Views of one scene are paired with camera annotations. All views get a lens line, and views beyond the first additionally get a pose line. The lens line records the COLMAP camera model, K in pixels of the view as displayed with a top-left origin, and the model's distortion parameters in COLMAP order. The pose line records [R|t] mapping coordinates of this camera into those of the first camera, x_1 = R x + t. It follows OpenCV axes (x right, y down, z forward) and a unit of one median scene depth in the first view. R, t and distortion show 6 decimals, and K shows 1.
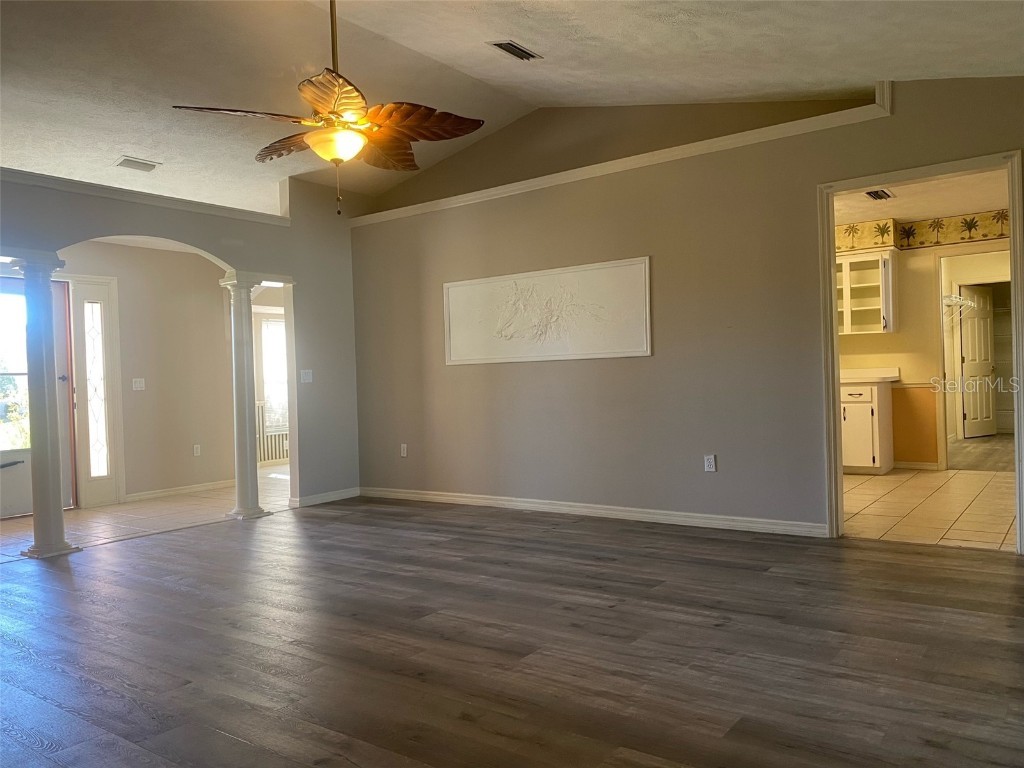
lens RADIAL K [[778.9, 0, 516.2], [0, 778.9, 383.4], [0, 0, 1]] dist [0.006263, -0.003615]
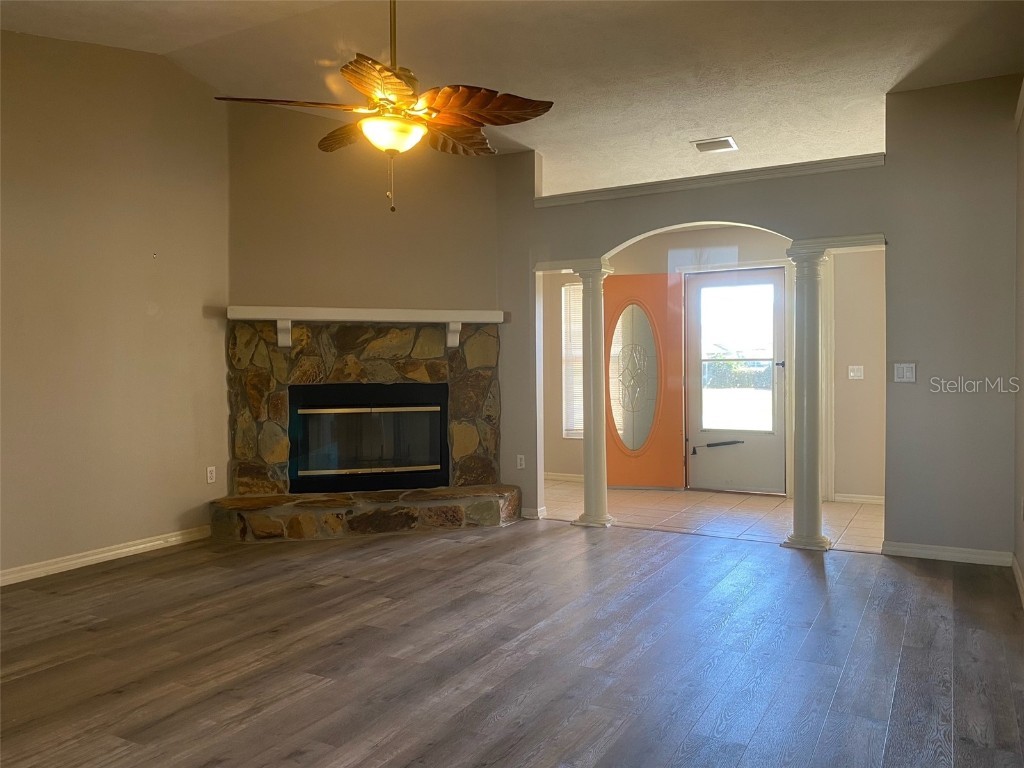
lens RADIAL K [[779.2, 0, 513.8], [0, 779.2, 379.8], [0, 0, 1]] dist [0.004253, -0.000984]
pose [[0.129480, 0.049683, -0.990337, 0.718023], [-0.003773, 0.998761, 0.049612, -0.069309], [0.991575, -0.002687, 0.129507, 1.054002]]
